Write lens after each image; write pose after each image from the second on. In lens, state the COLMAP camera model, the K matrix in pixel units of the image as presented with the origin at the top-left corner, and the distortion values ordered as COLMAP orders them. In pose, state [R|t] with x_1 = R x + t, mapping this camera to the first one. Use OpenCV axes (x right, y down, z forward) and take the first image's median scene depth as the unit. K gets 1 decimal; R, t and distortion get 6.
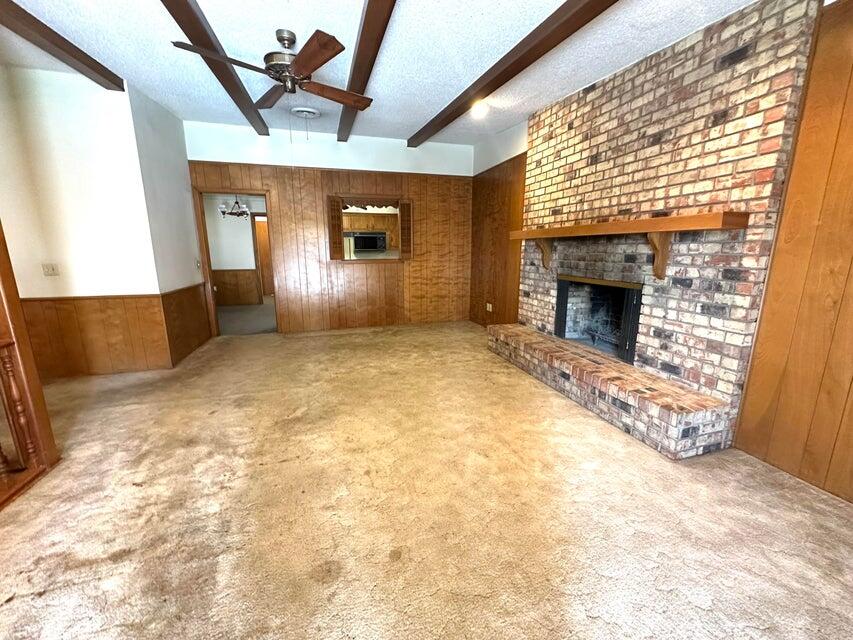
lens RADIAL K [[341.2, 0, 425.9], [0, 341.2, 318.8], [0, 0, 1]] dist [-0.002715, 0.000024]
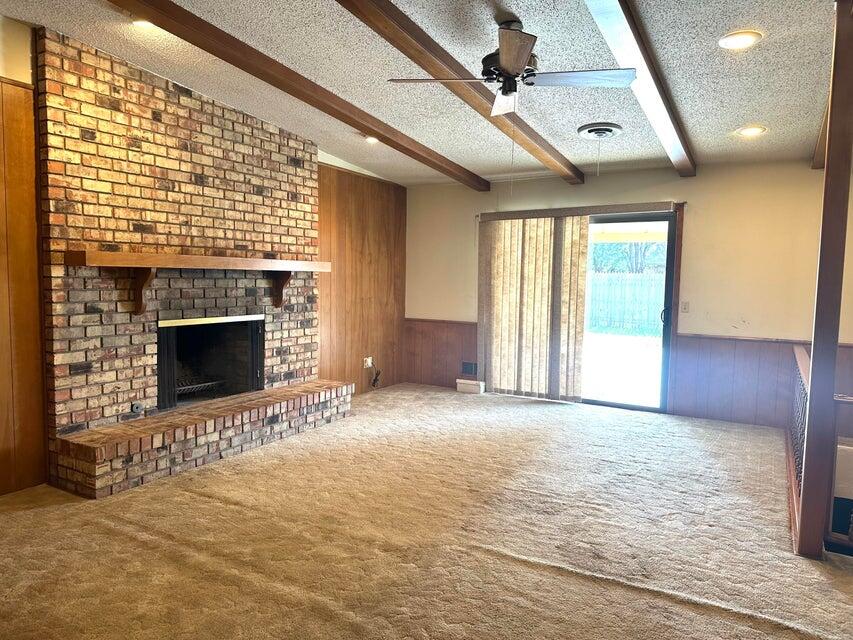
lens RADIAL K [[594.6, 0, 426.6], [0, 594.6, 321.2], [0, 0, 1]] dist [0.061028, -0.078207]
pose [[-0.690929, -0.068248, 0.719694, -1.099226], [0.125926, 0.968952, 0.212777, -0.411919], [-0.711871, 0.237642, -0.660883, 1.843046]]
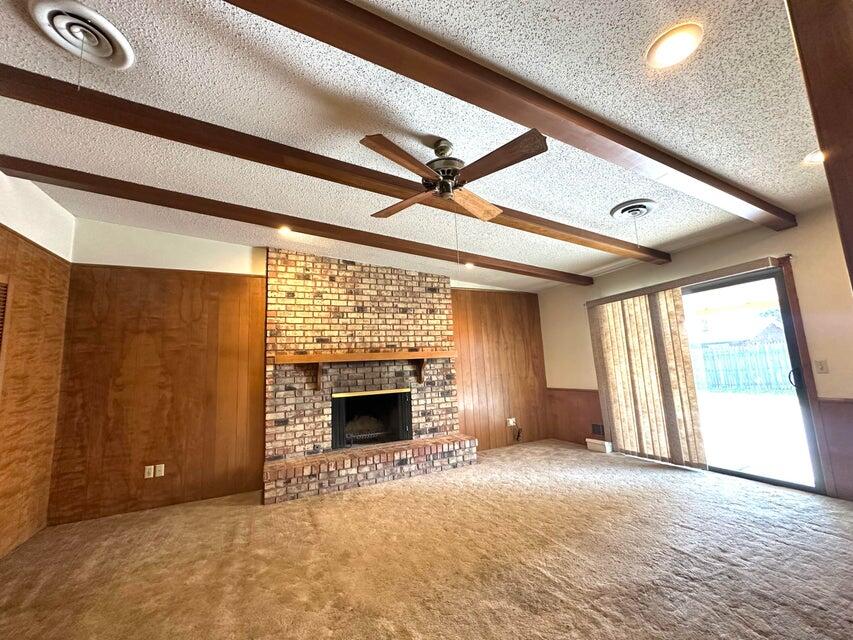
lens RADIAL K [[341.2, 0, 425.4], [0, 341.2, 320.4], [0, 0, 1]] dist [-0.002715, 0.000024]
pose [[-0.145265, 0.143477, 0.978934, -1.067421], [0.245049, 0.963819, -0.104899, -0.222505], [-0.958566, 0.224648, -0.175168, 1.104977]]
